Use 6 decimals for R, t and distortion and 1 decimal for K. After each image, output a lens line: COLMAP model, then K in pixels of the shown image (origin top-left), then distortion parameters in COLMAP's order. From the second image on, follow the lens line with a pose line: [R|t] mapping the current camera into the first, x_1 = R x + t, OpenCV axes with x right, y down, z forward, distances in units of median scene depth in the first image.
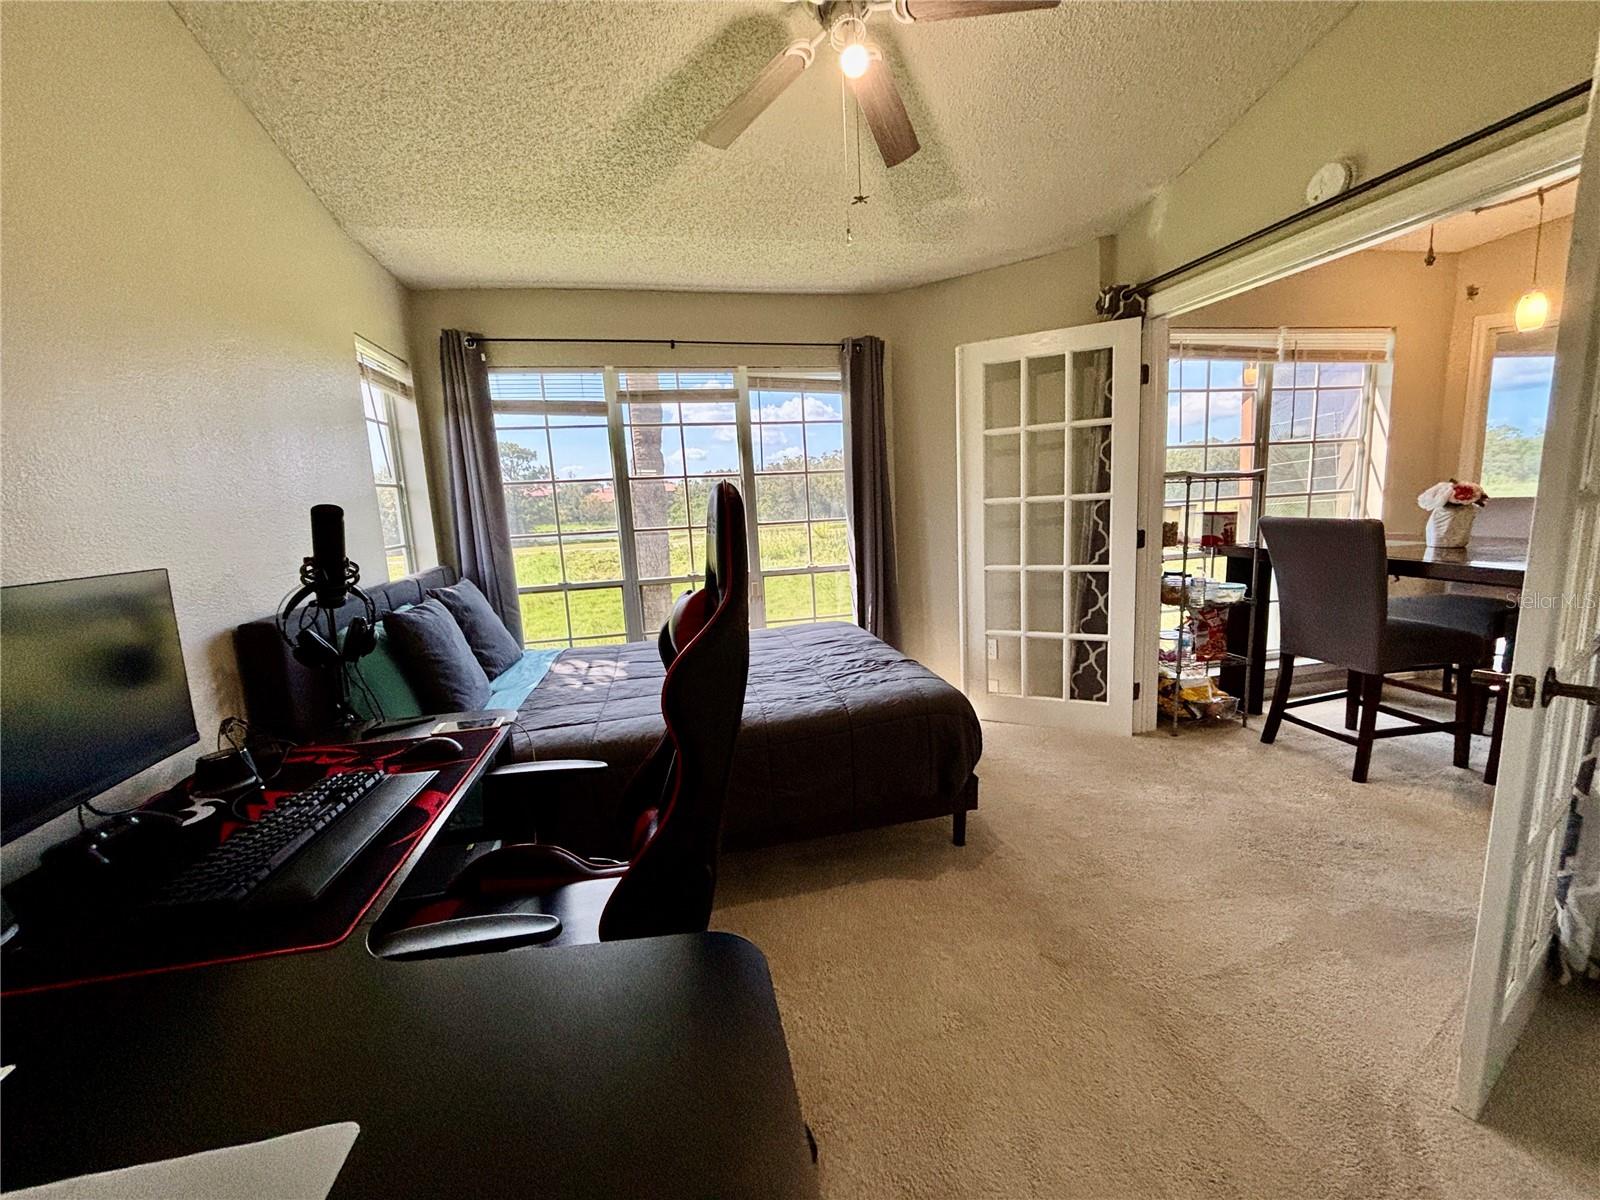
lens RADIAL K [[650.6, 0, 795.5], [0, 650.6, 597.4], [0, 0, 1]] dist [0.028509, -0.013793]
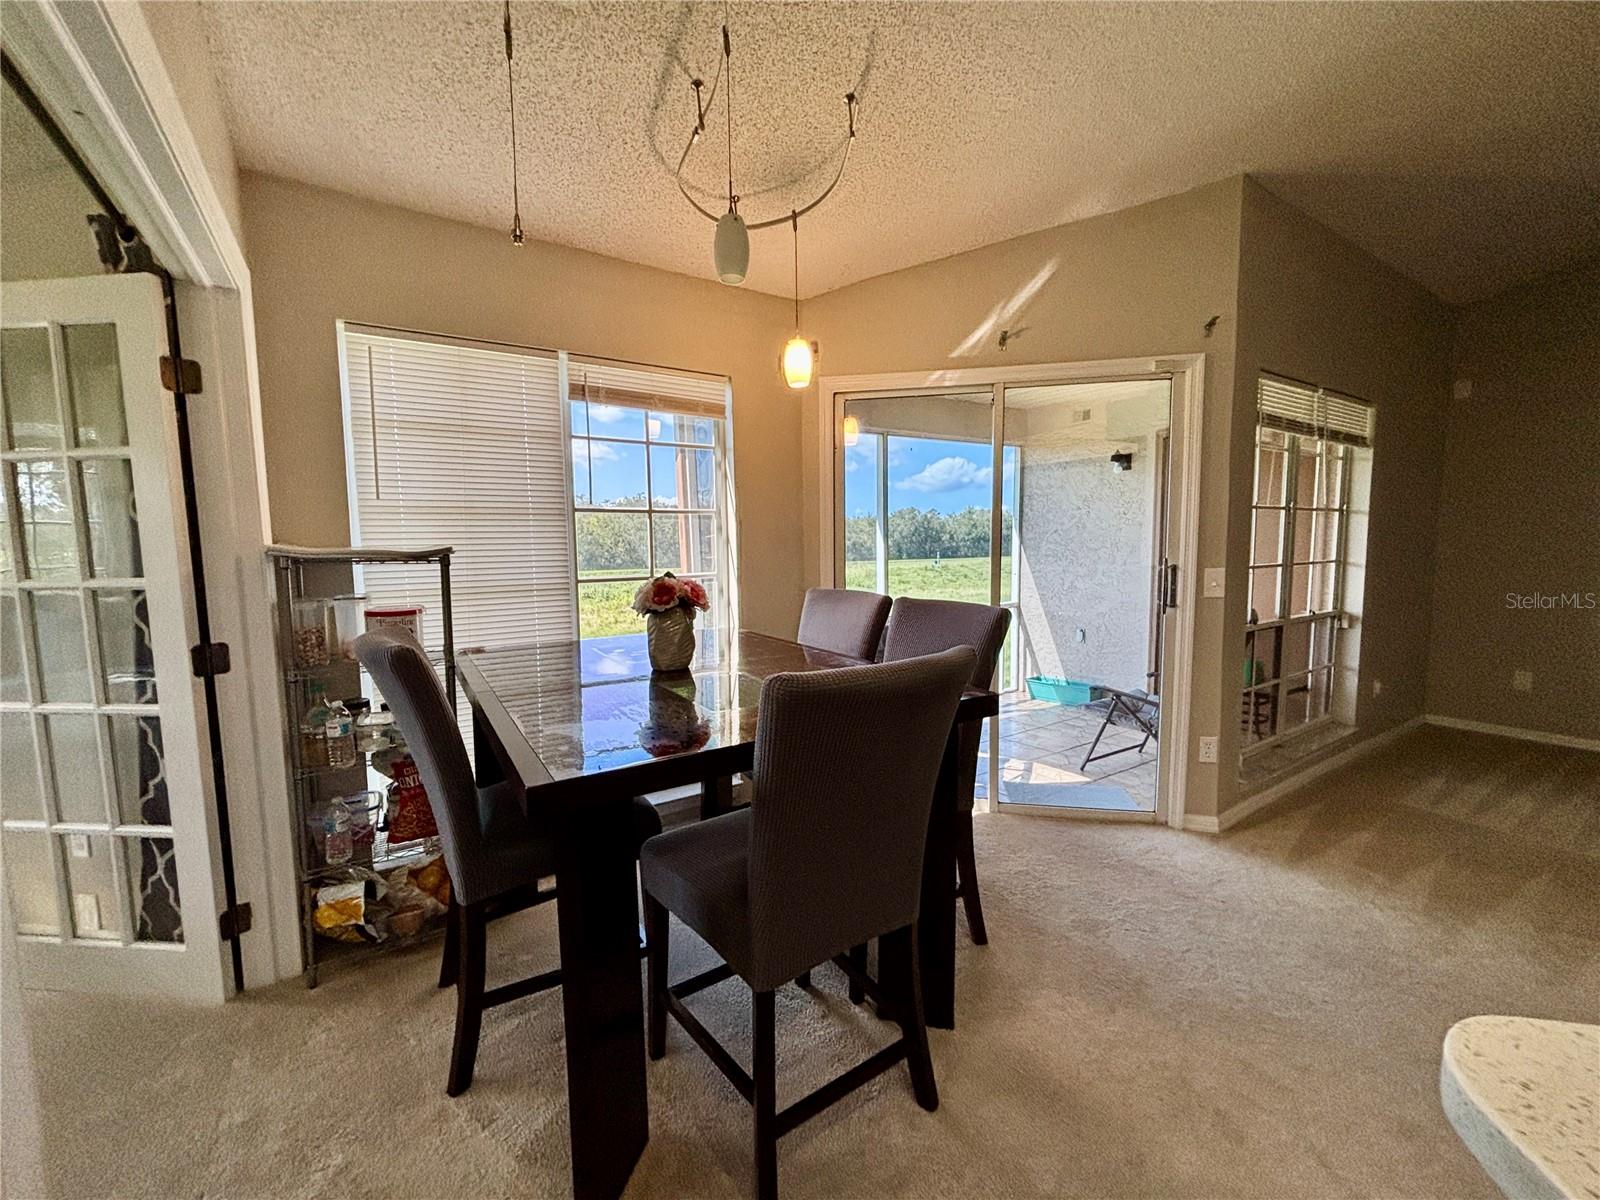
lens RADIAL K [[649.6, 0, 802.6], [0, 649.6, 598.2], [0, 0, 1]] dist [0.001318, 0.000074]
pose [[0.937771, 0.006187, 0.347200, 0.749750], [0.021952, 0.996785, -0.077053, -0.079779], [-0.346560, 0.079880, 0.934620, 0.260775]]
